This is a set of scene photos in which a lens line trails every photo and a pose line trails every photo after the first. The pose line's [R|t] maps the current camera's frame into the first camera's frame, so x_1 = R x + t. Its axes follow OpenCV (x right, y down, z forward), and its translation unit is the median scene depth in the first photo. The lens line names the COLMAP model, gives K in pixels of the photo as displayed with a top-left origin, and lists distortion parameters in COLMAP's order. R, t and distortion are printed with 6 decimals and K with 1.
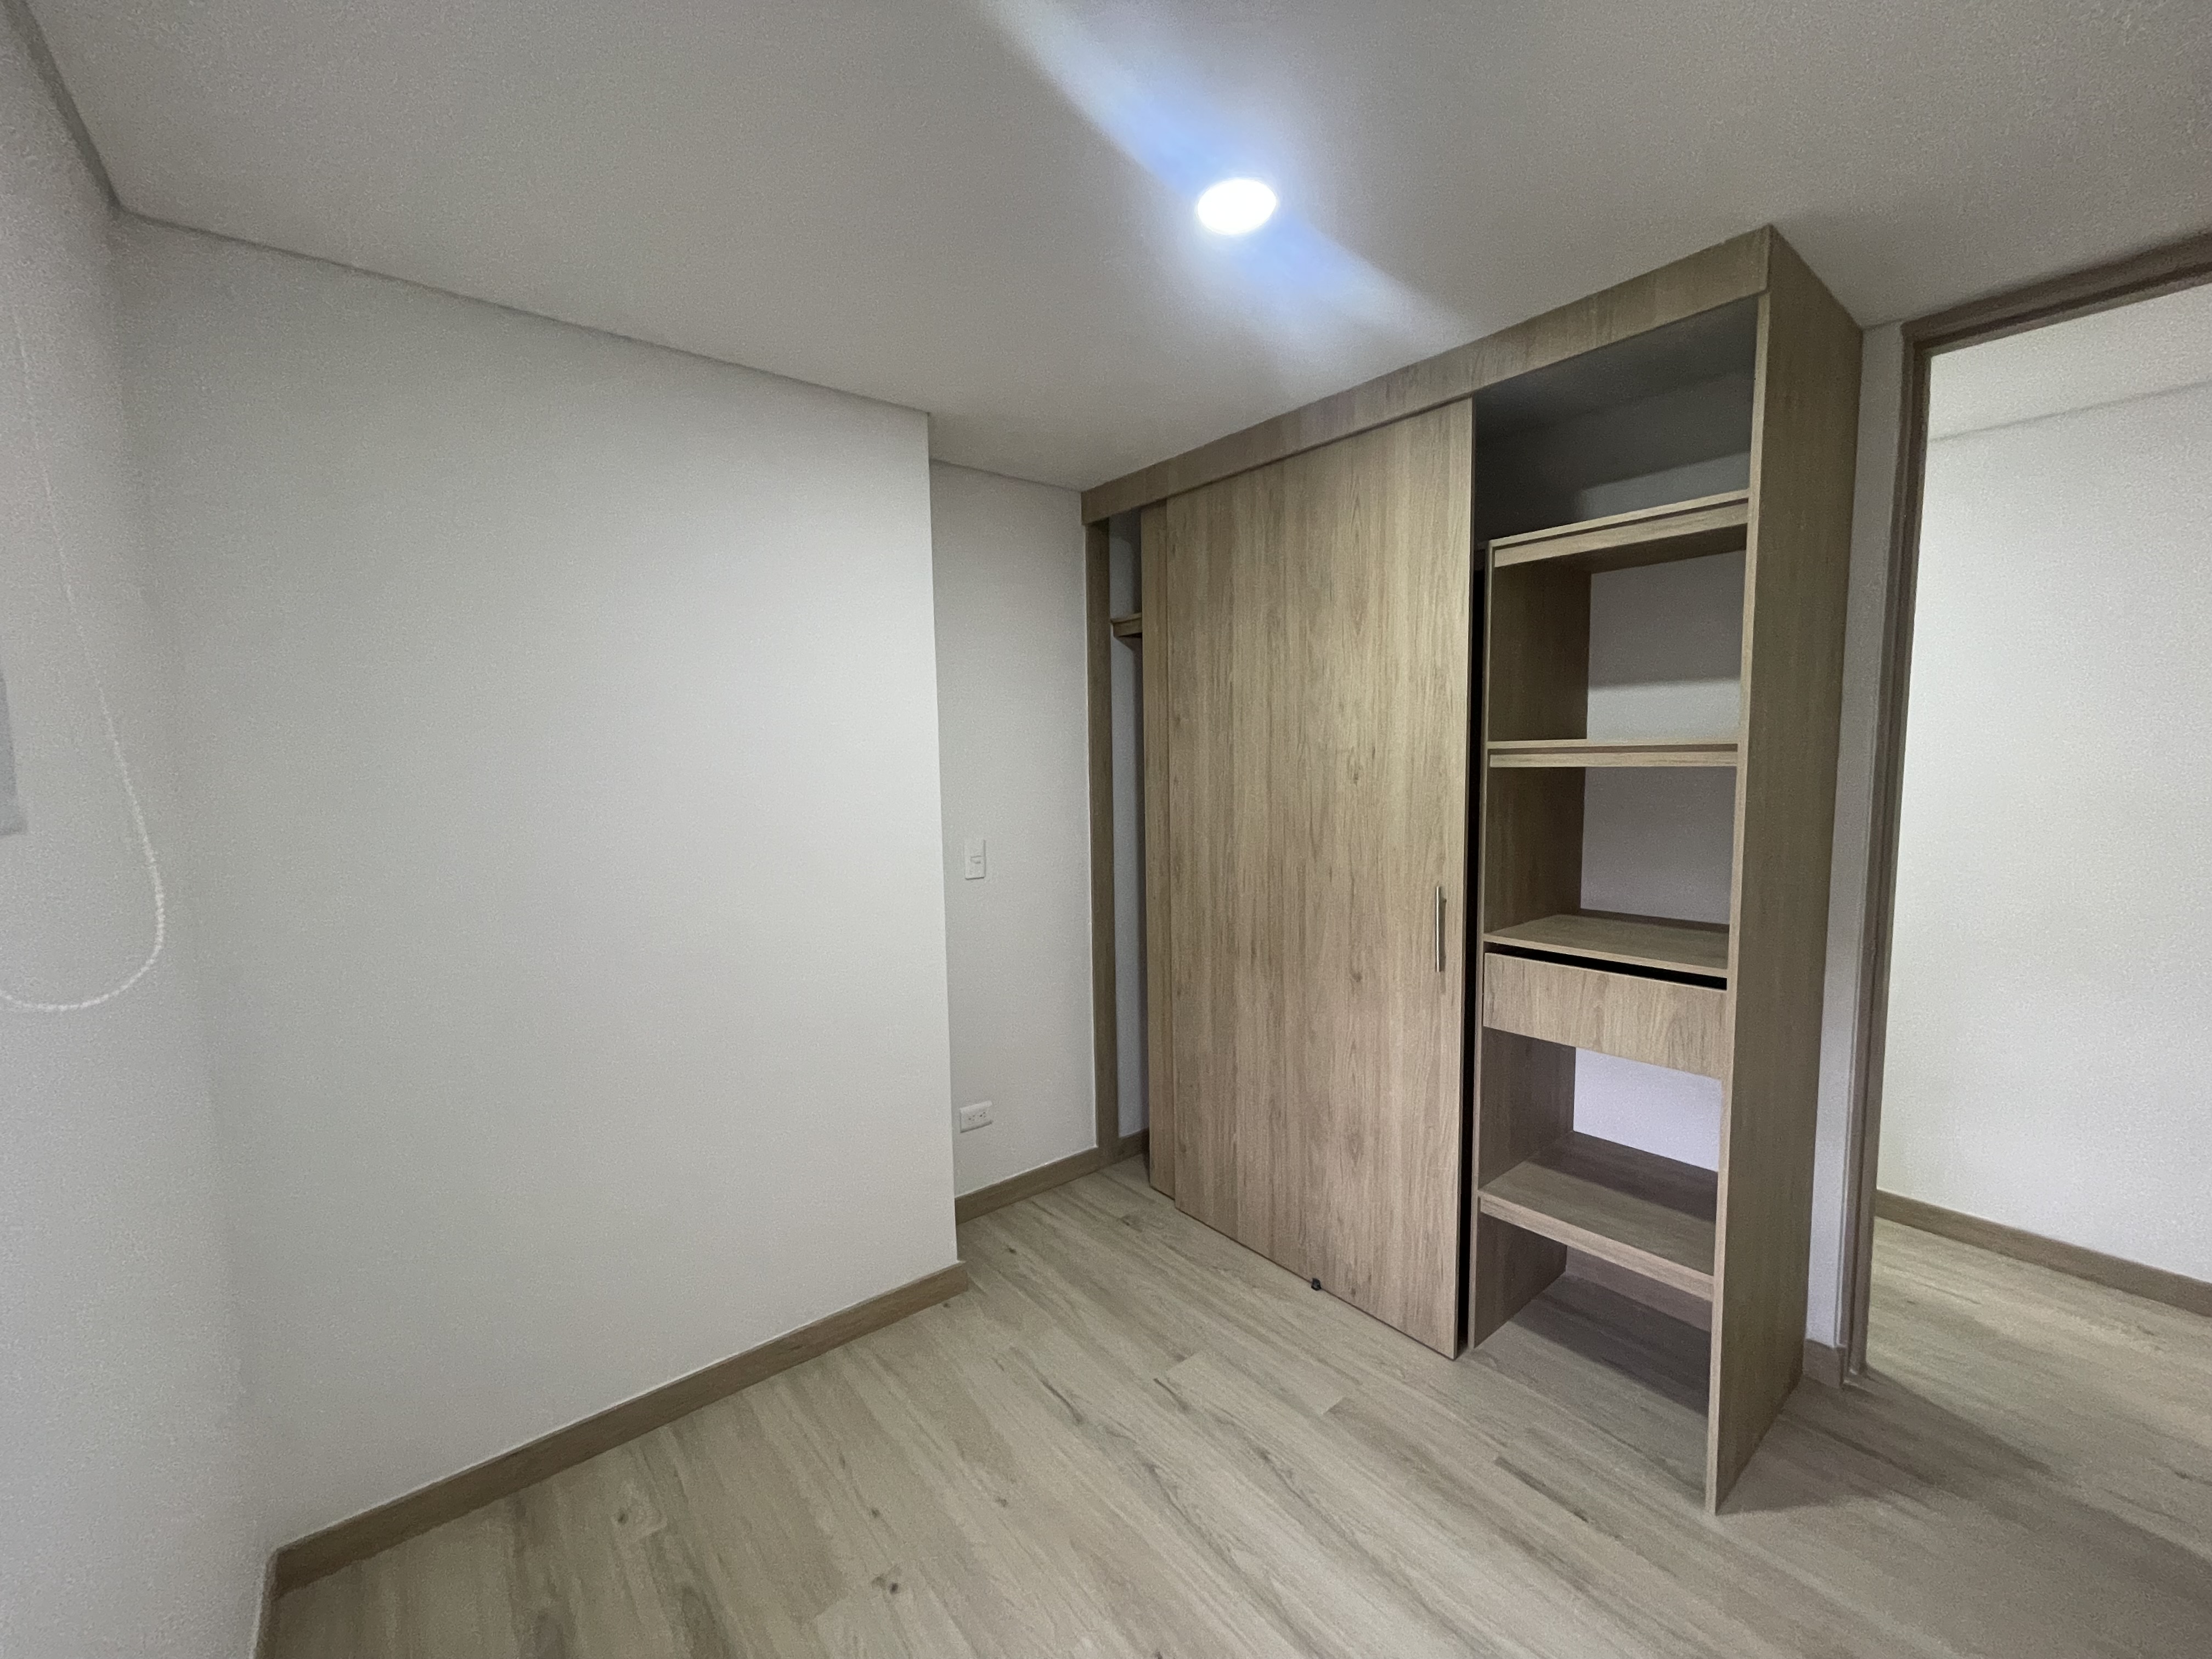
lens RADIAL K [[912.5, 0, 1106.0], [0, 912.5, 829.5], [0, 0, 1]] dist [0.000313, -0.000044]
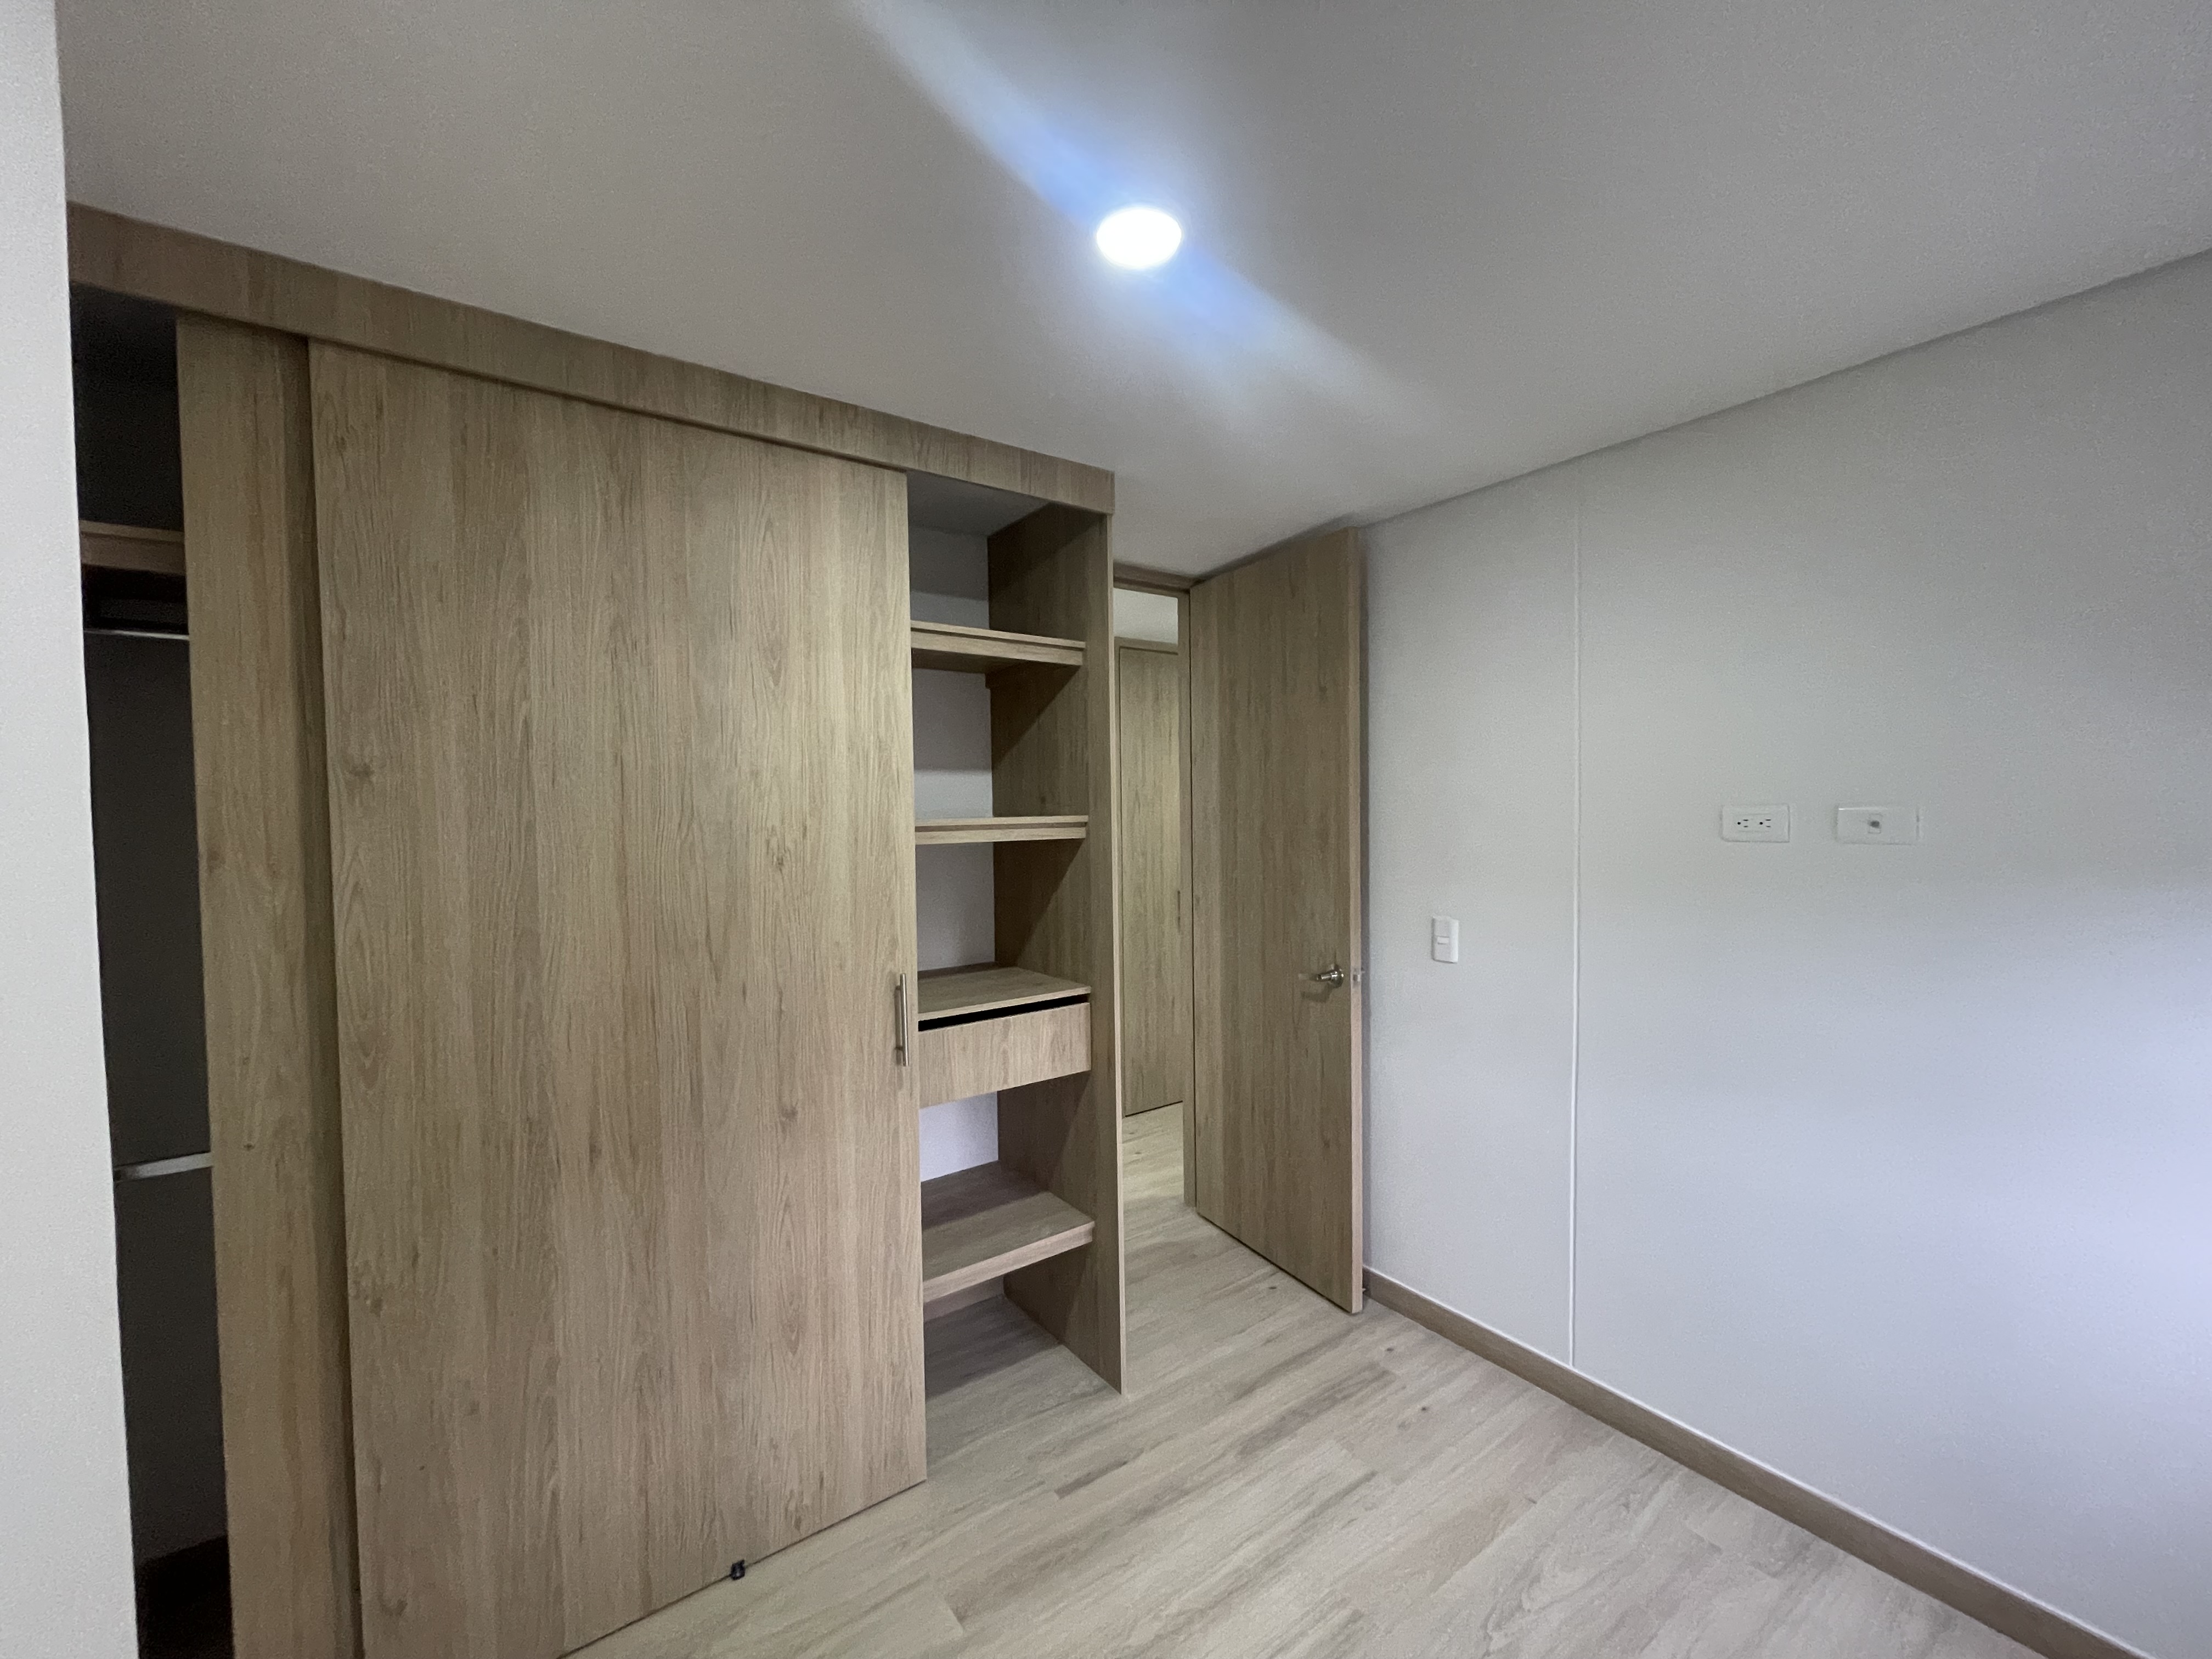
lens RADIAL K [[892.4, 0, 1103.3], [0, 892.4, 834.8], [0, 0, 1]] dist [-0.000451, 0.000324]
pose [[0.051538, -0.007807, 0.998640, -0.478378], [0.097473, 0.995234, 0.002750, -0.054831], [-0.993903, 0.097199, 0.052054, 0.659002]]
